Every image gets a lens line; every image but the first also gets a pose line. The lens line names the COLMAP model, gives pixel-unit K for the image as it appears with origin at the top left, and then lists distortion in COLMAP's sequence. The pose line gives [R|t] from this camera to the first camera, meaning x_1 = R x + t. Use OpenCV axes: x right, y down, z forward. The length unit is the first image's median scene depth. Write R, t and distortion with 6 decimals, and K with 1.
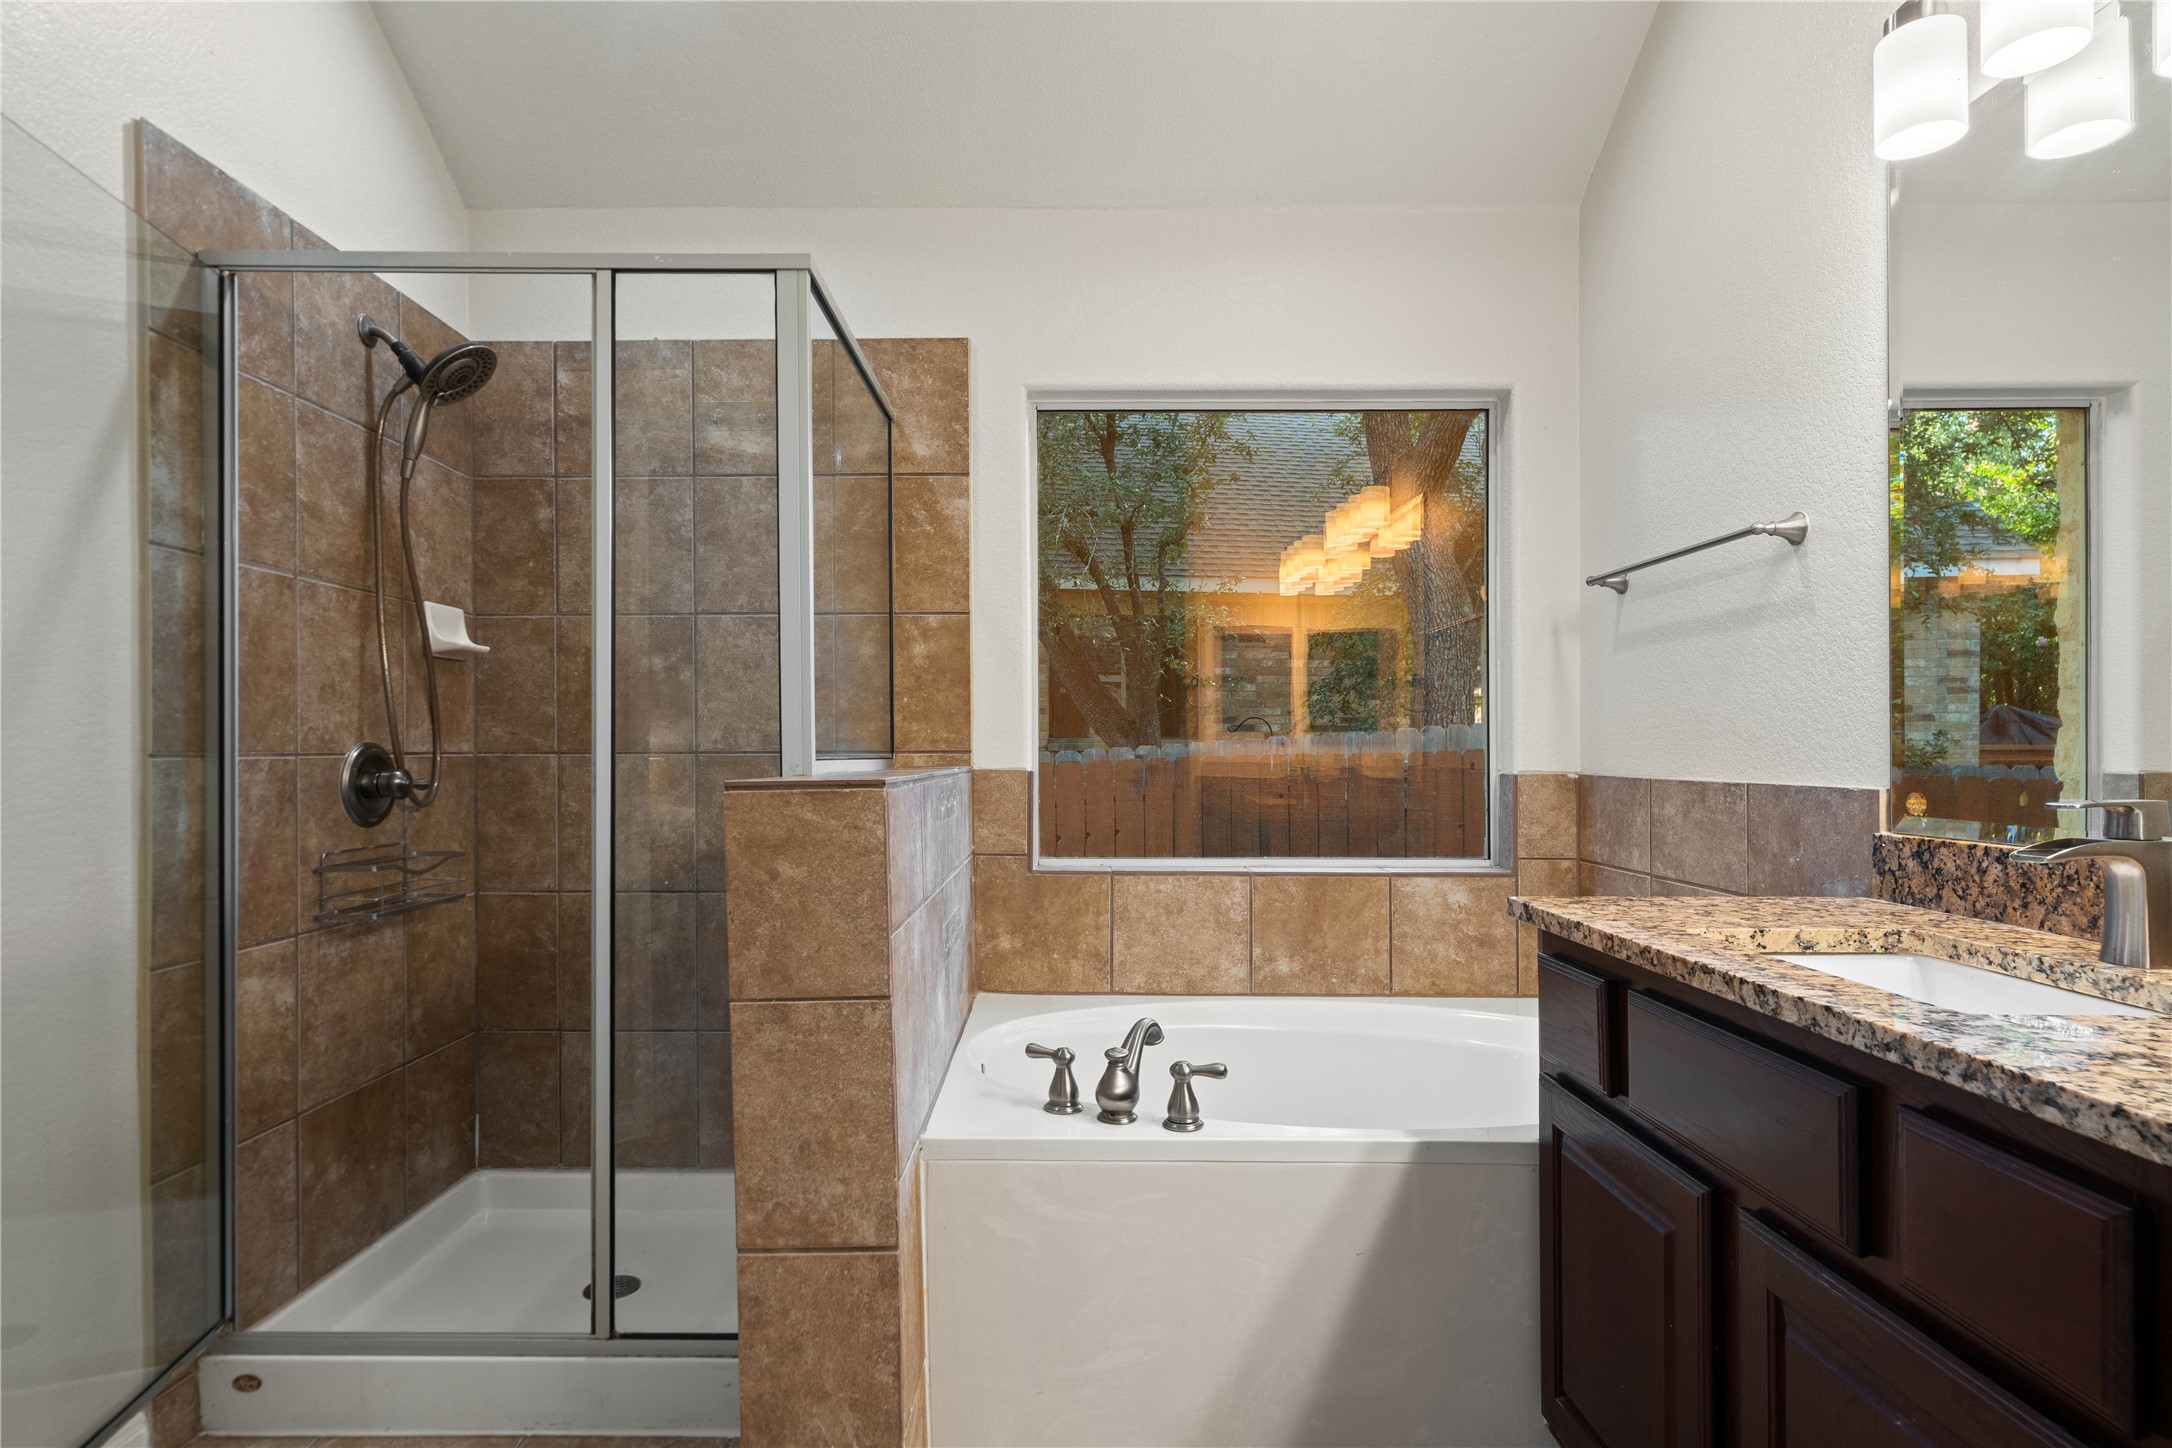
lens RADIAL K [[1129.0, 0, 1058.0], [0, 1129.0, 748.2], [0, 0, 1]] dist [0.012524, 0.002978]
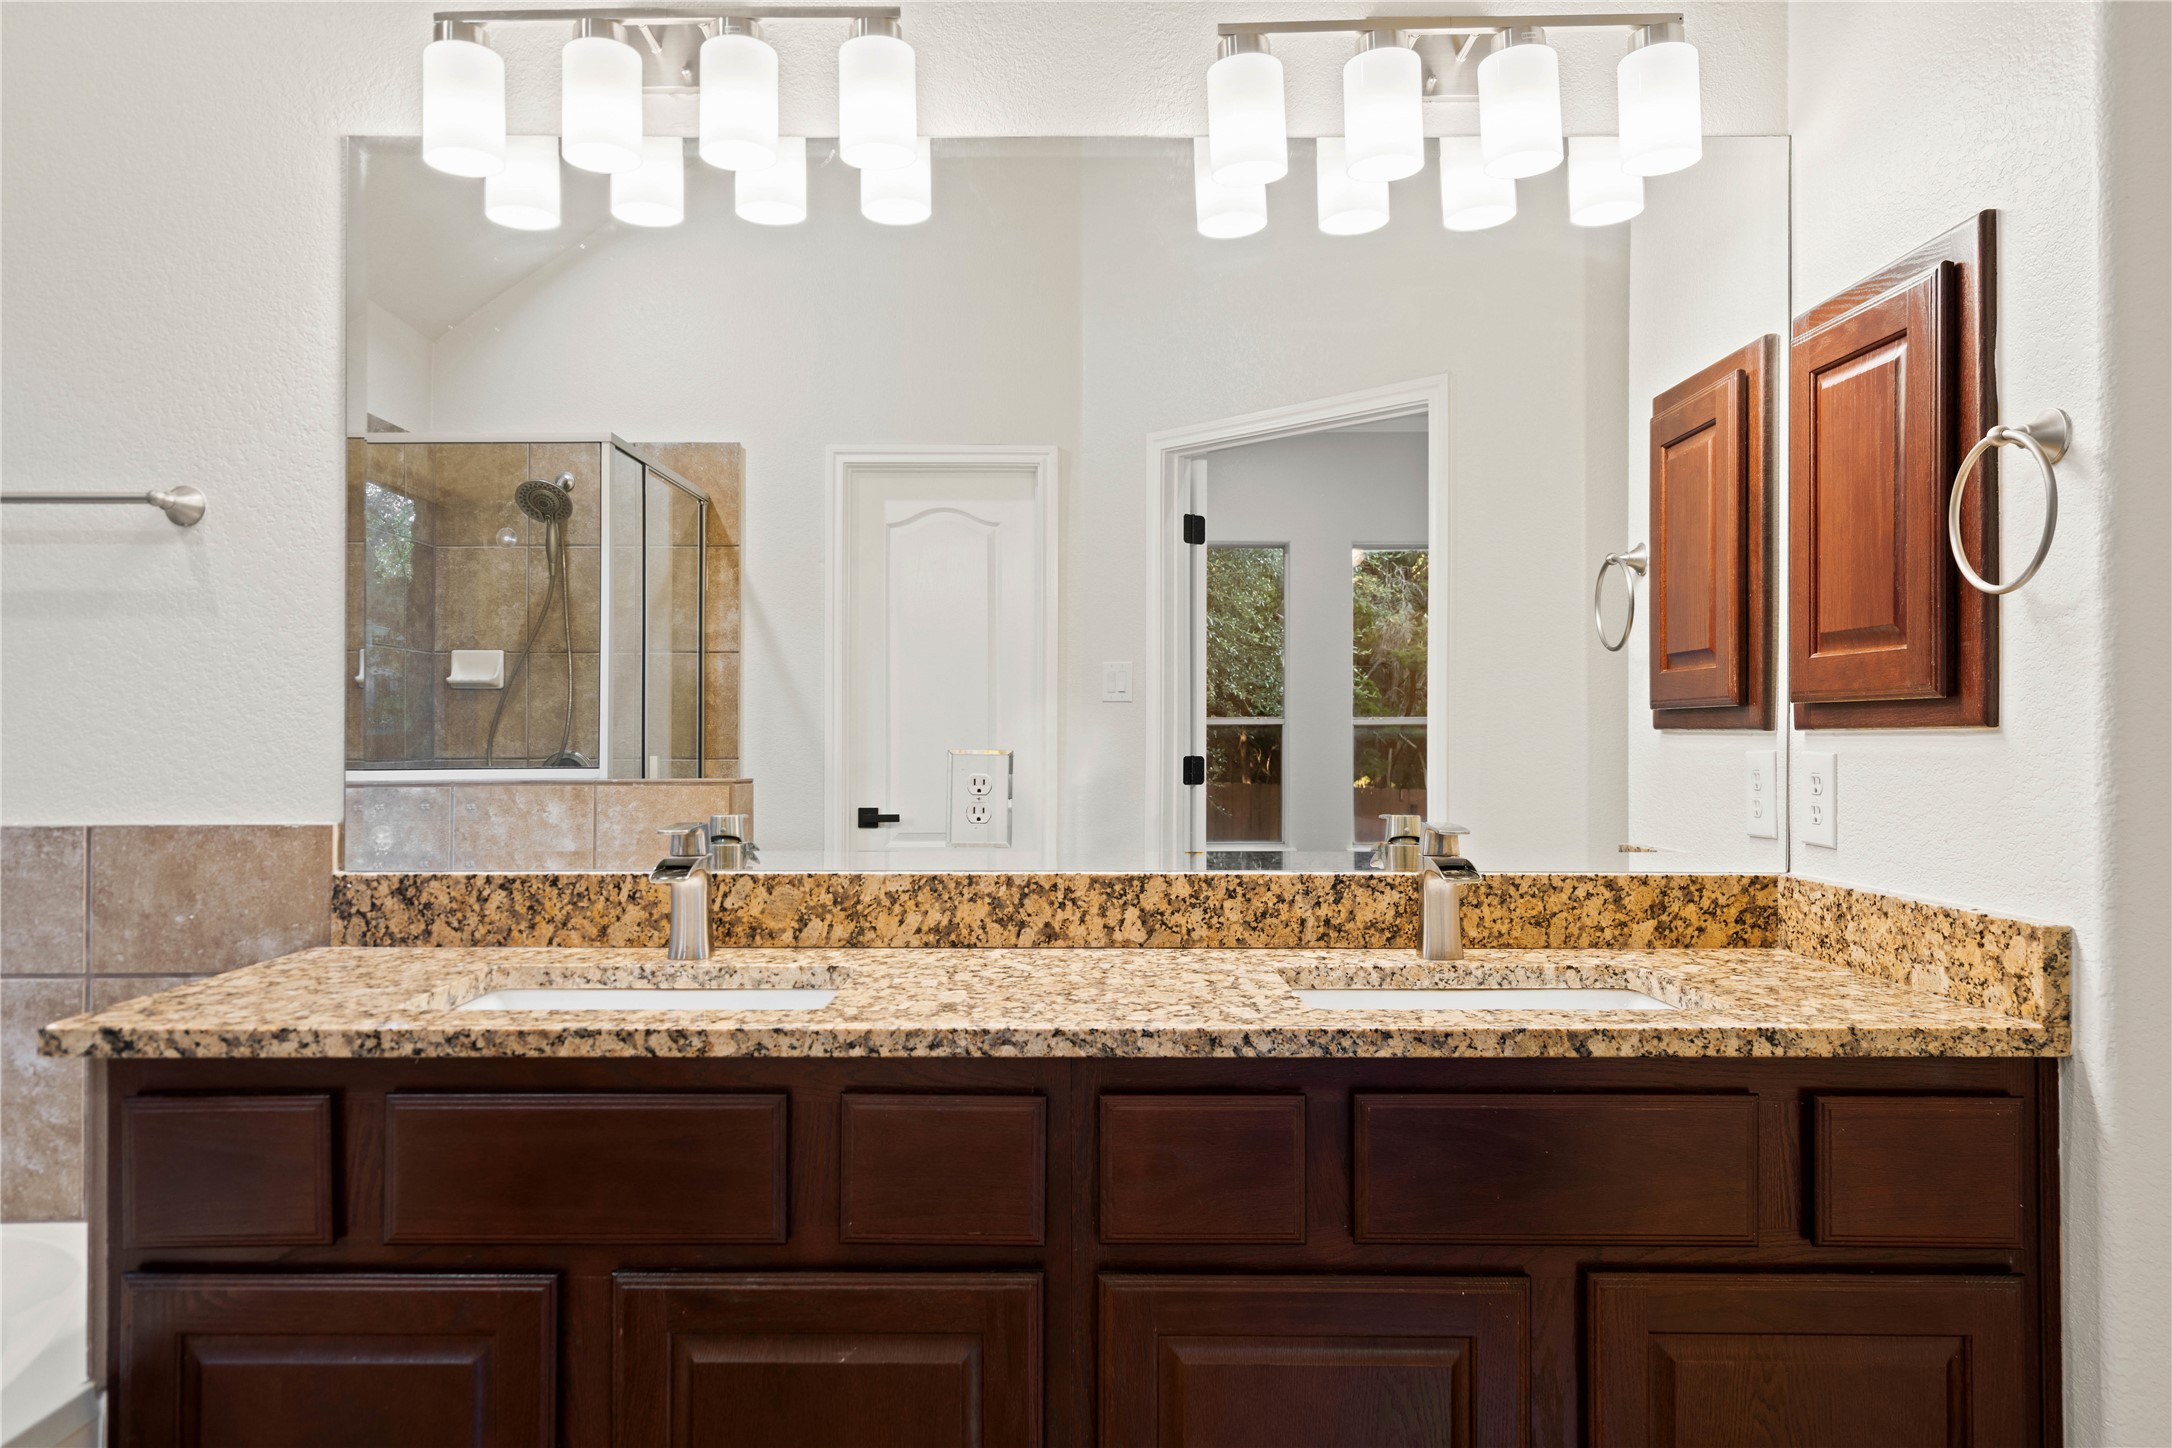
lens RADIAL K [[1502.2, 0, 1043.0], [0, 1502.2, 722.2], [0, 0, 1]] dist [0.008732, 0.004768]
pose [[0.002786, 0.007041, 0.999971, -0.384201], [0.000748, 0.999975, -0.007043, -0.029478], [-0.999996, 0.000767, 0.002781, 0.359081]]
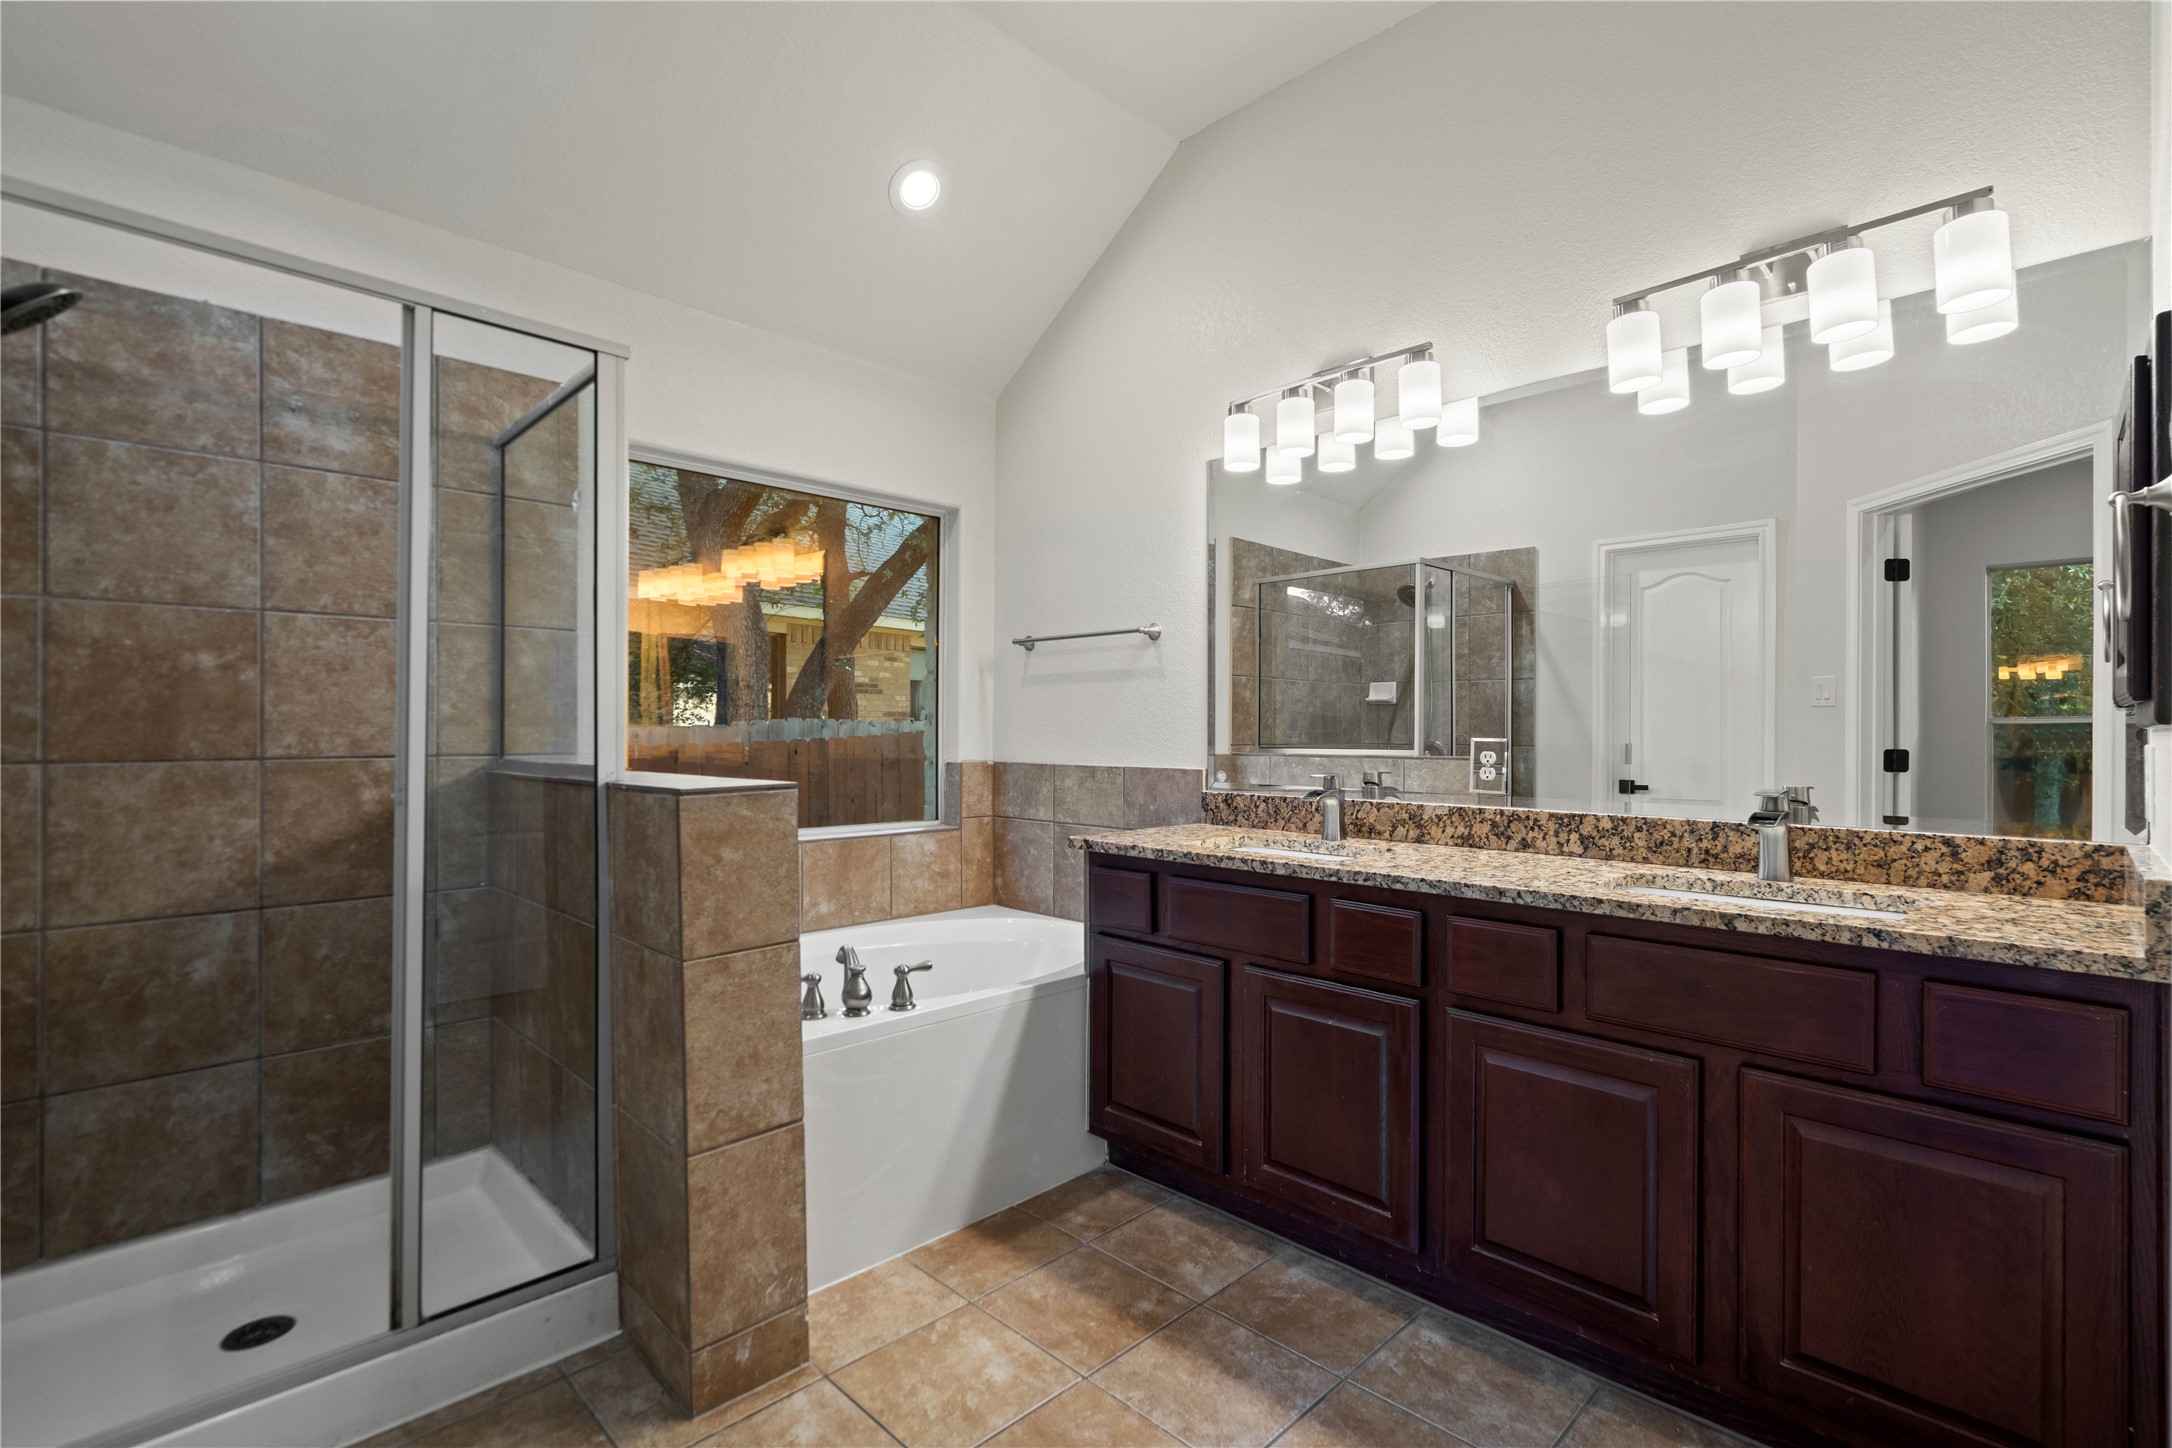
lens RADIAL K [[994.9, 0, 1084.4], [0, 994.9, 730.2], [0, 0, 1]] dist [0.011410, 0.001784]
pose [[0.706291, 0.001002, 0.707921, -0.557762], [-0.001846, 0.999998, 0.000427, -0.027735], [-0.707919, -0.001608, 0.706292, -0.081018]]
